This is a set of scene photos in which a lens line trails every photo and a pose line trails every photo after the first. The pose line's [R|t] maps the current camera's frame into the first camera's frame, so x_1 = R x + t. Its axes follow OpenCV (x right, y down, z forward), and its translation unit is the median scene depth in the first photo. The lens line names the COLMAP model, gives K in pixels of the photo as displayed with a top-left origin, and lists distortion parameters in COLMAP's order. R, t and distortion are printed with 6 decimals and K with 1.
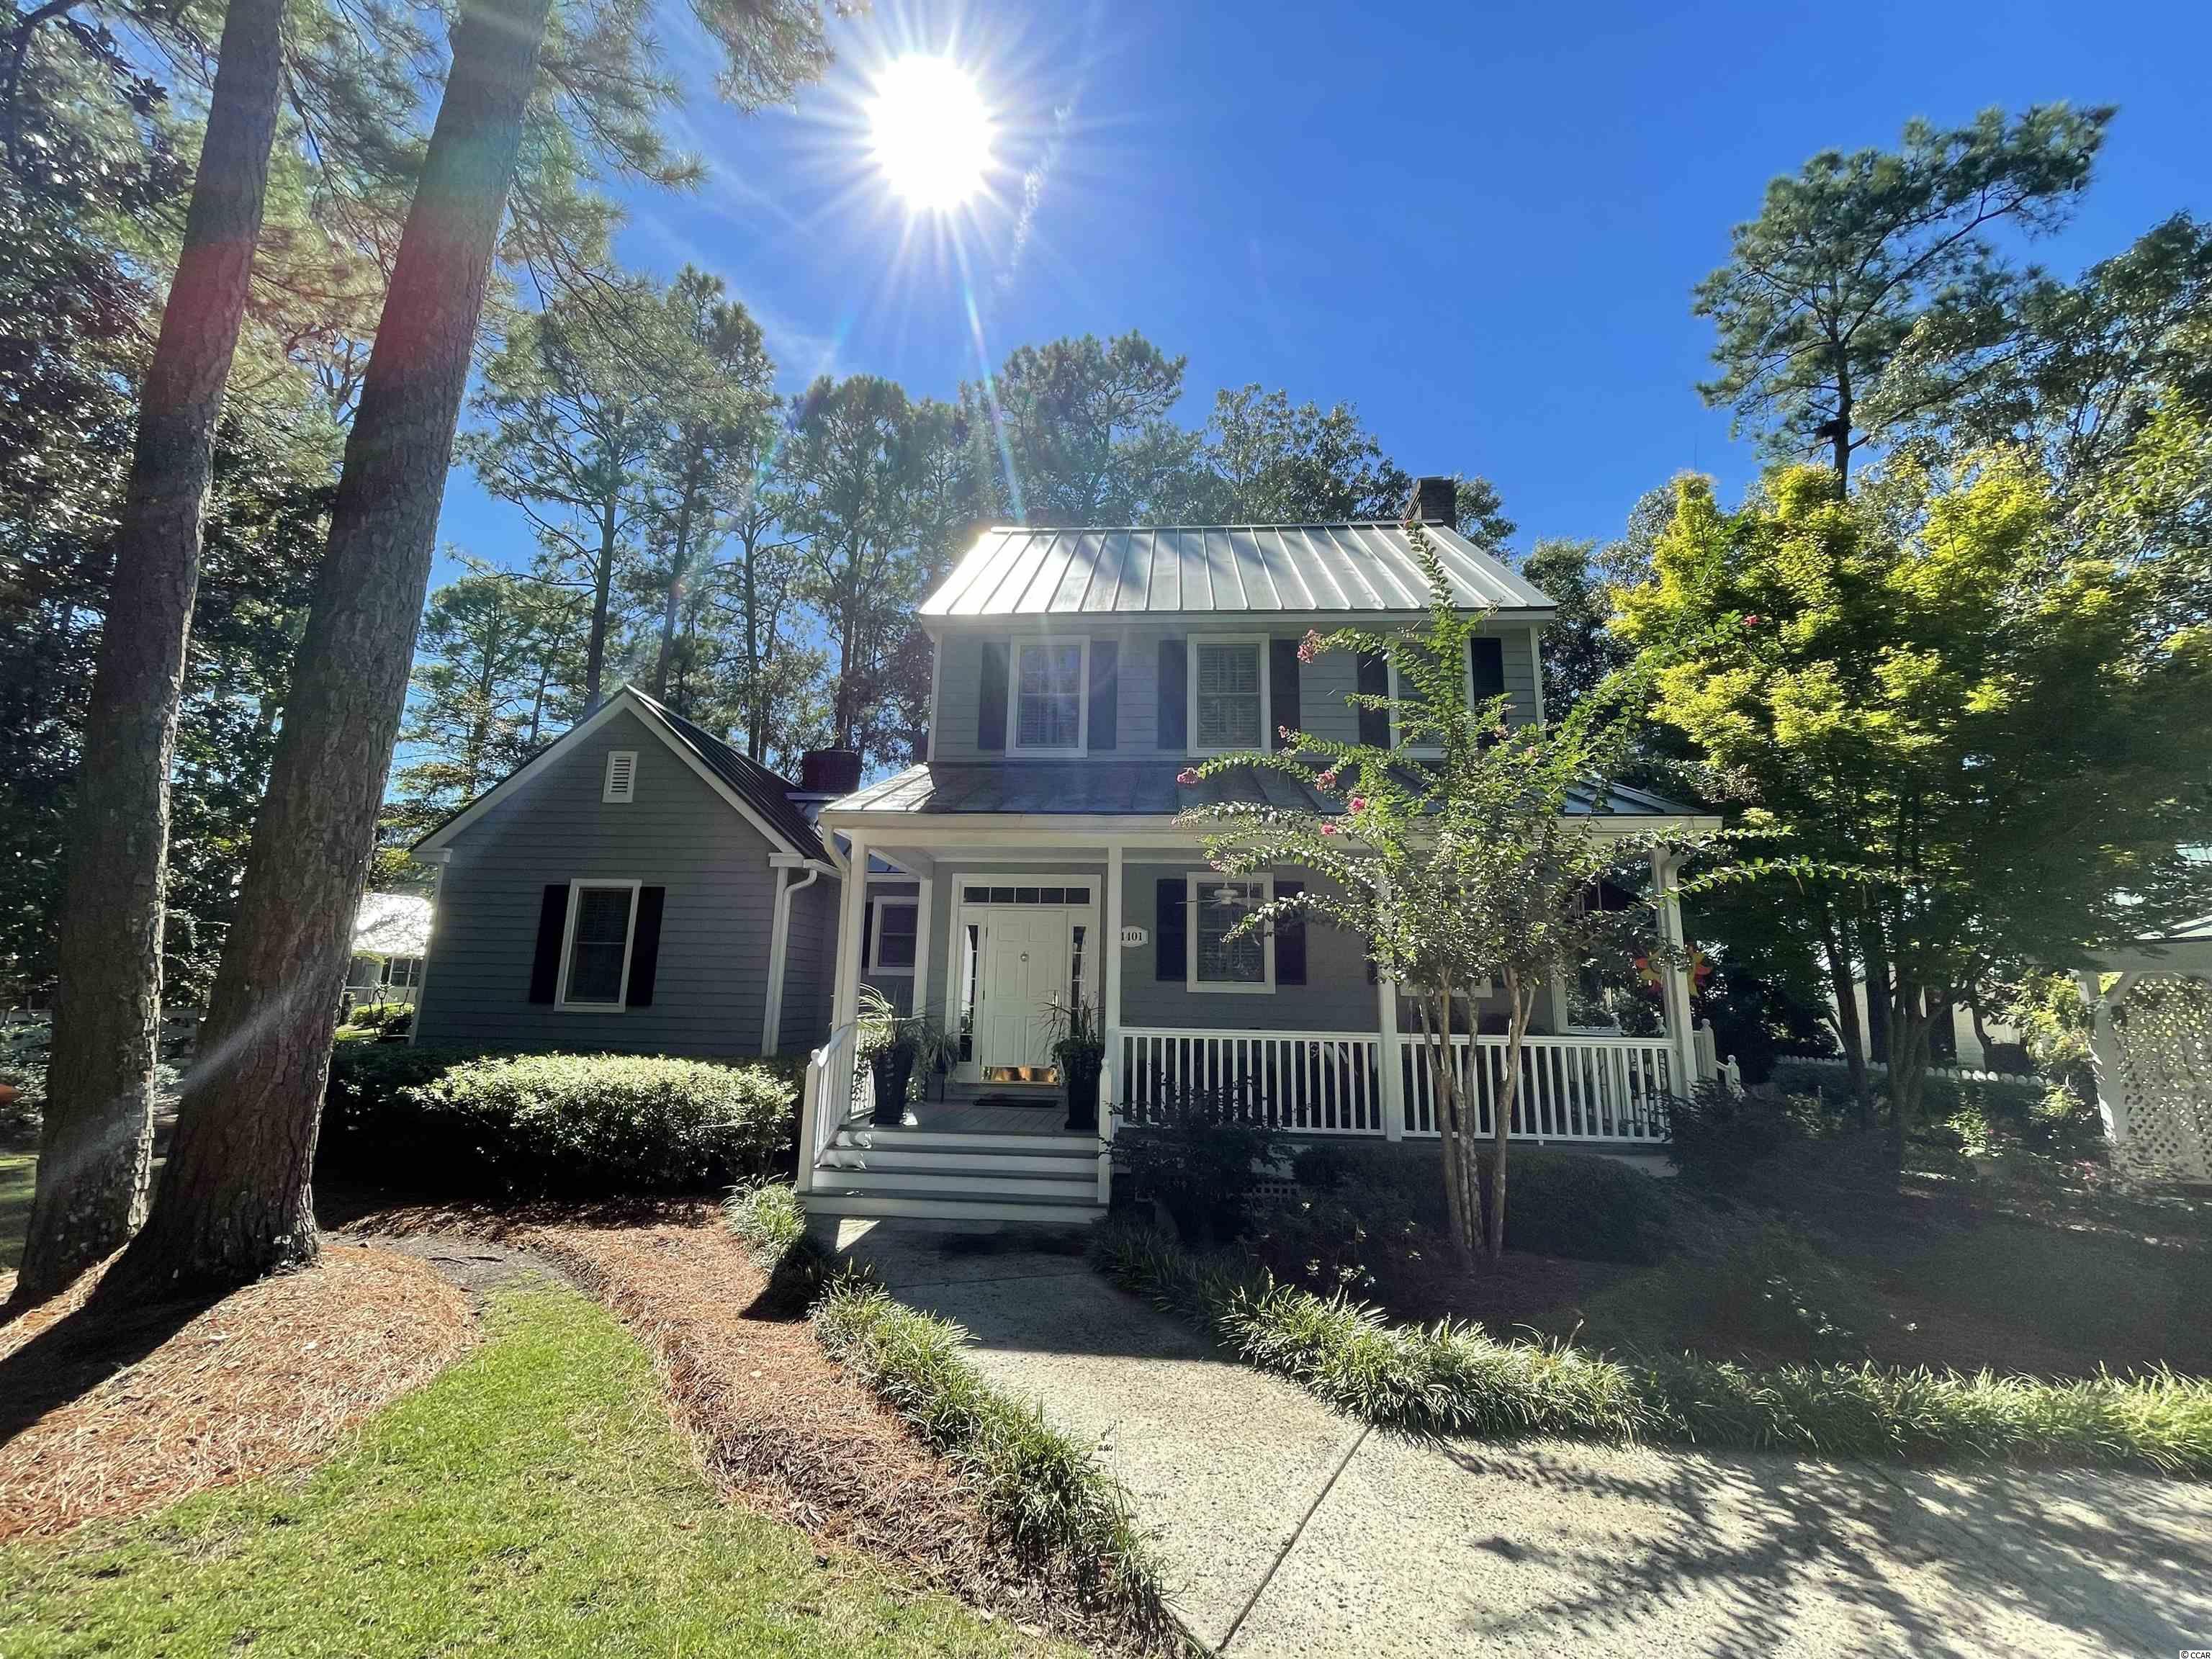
lens RADIAL K [[886.1, 0, 1106.0], [0, 886.1, 829.5], [0, 0, 1]] dist [-0.005654, -0.000177]
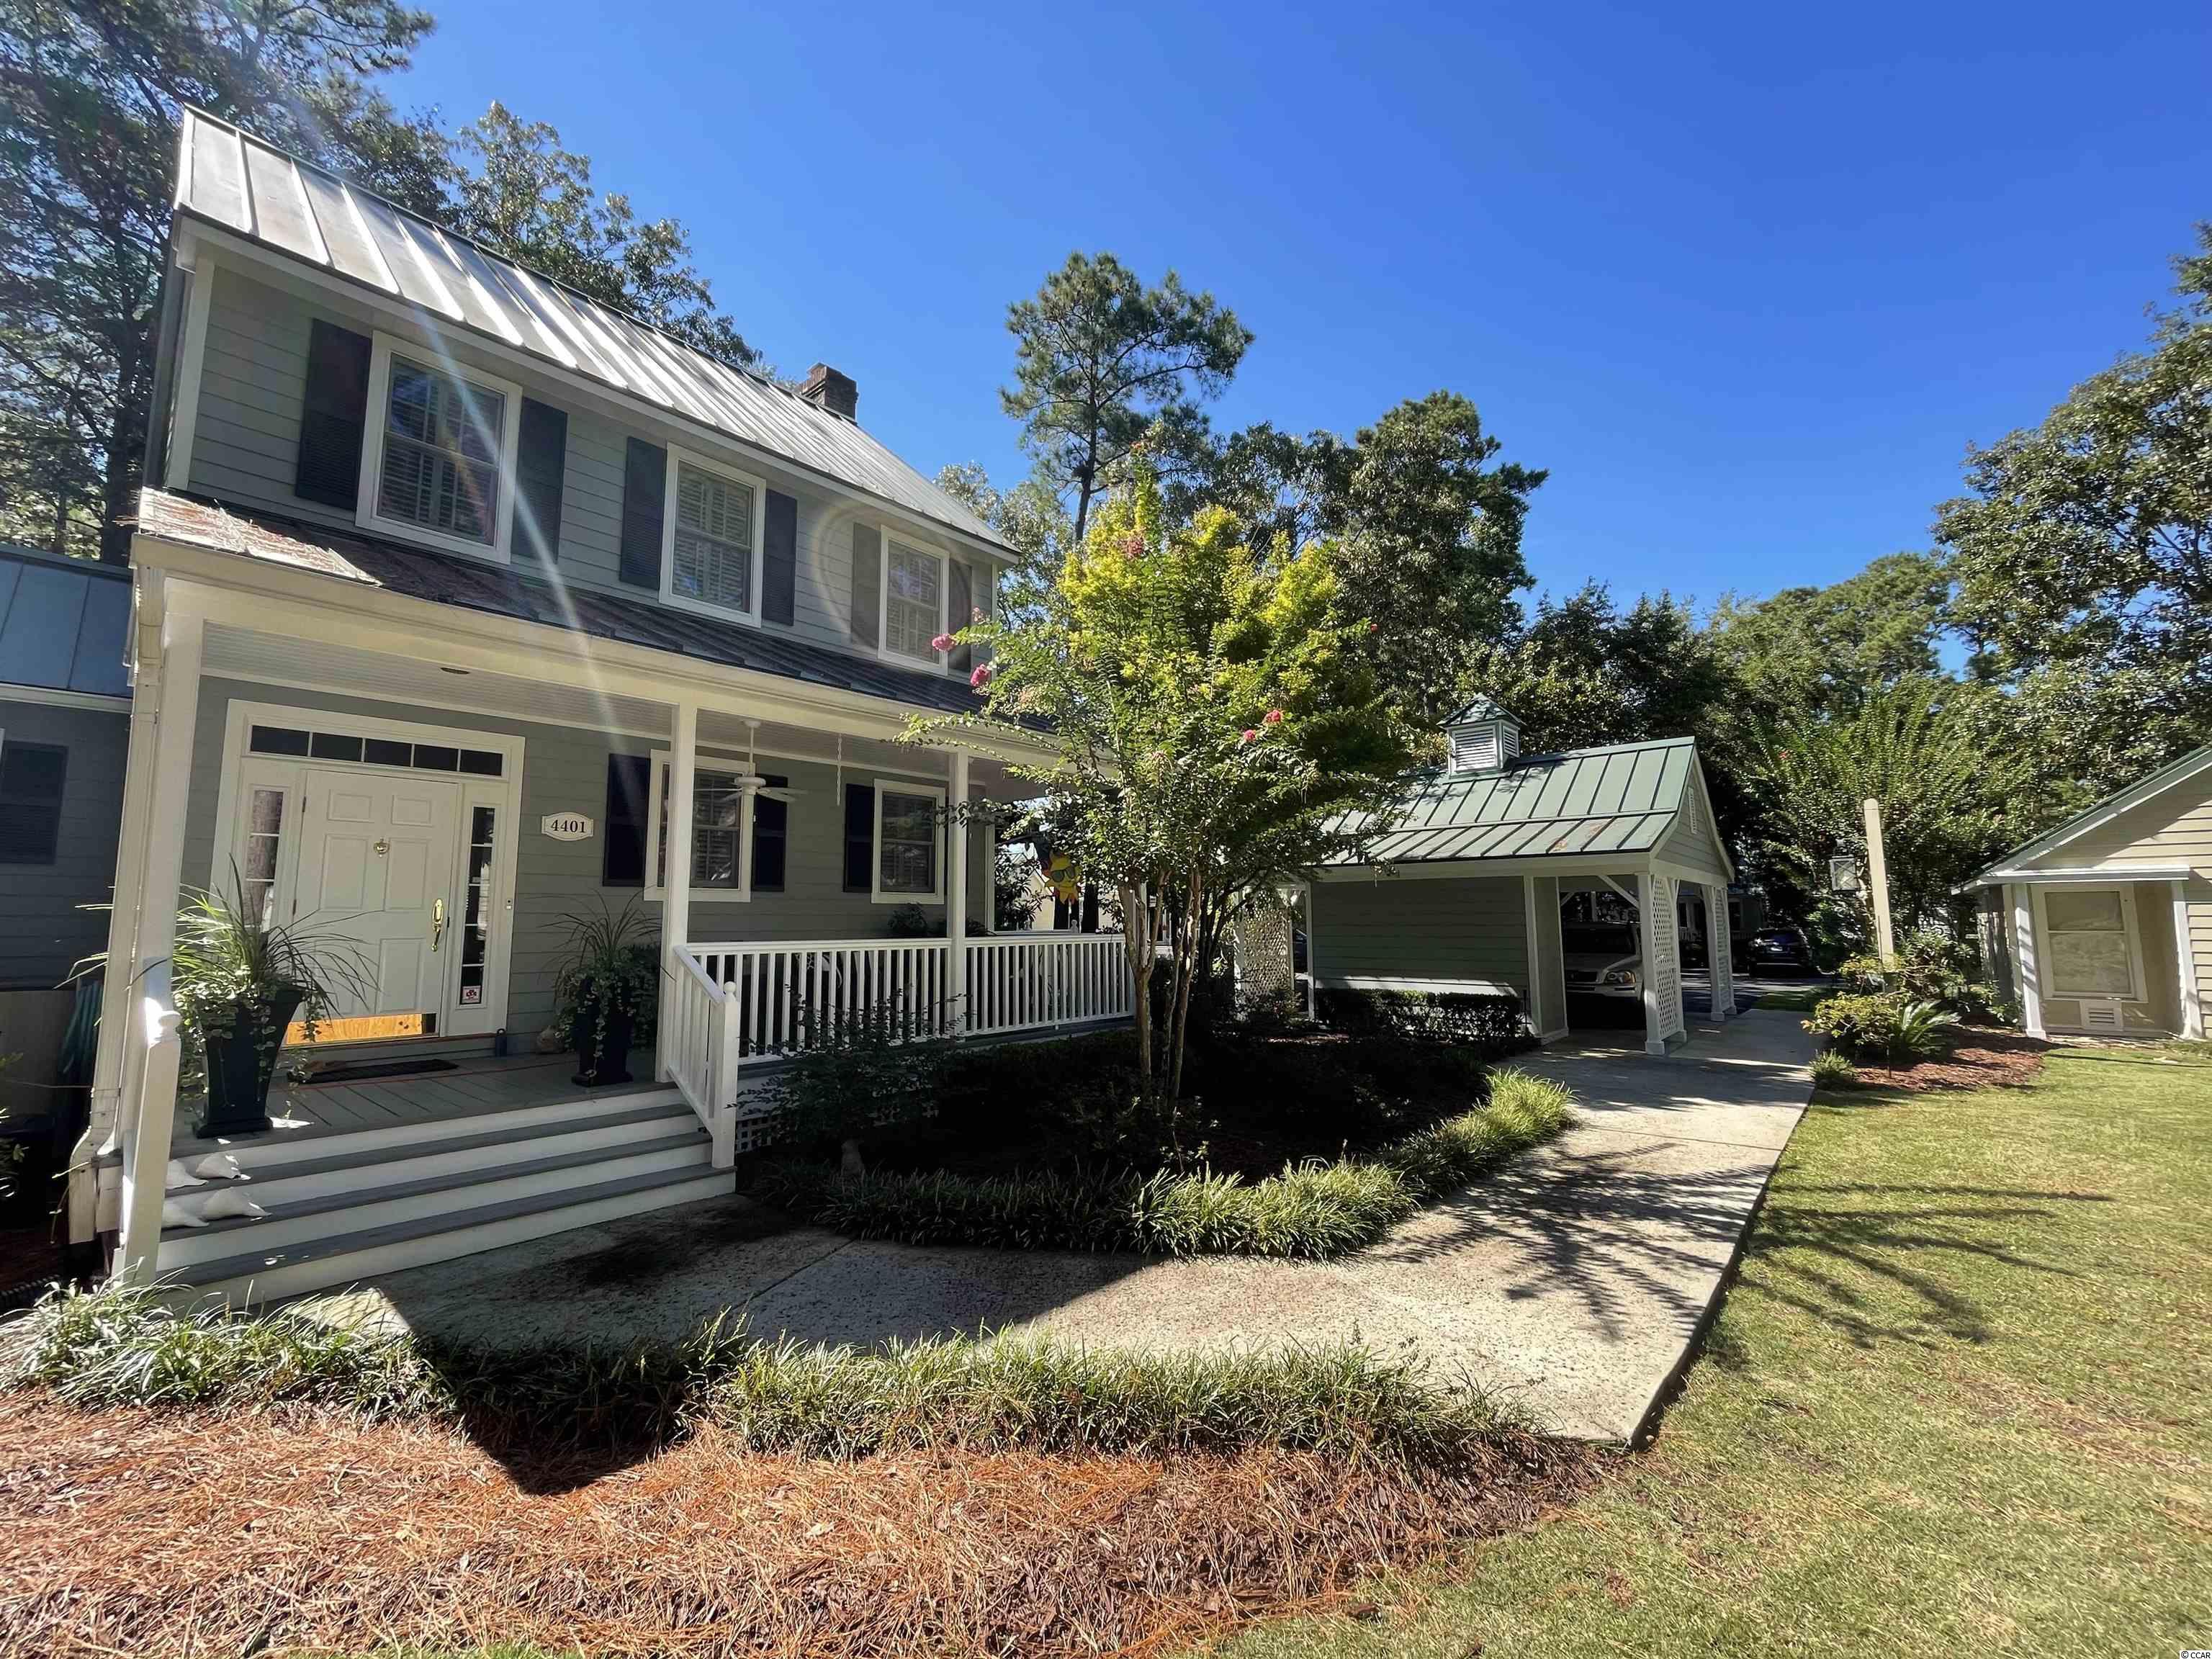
lens RADIAL K [[886.0, 0, 1106.0], [0, 886.0, 829.5], [0, 0, 1]] dist [-0.007037, 0.000579]
pose [[0.612792, 0.059244, 0.788020, -0.374742], [-0.134565, 0.990445, 0.030180, 0.055175], [-0.778703, -0.124534, 0.614909, 0.268472]]
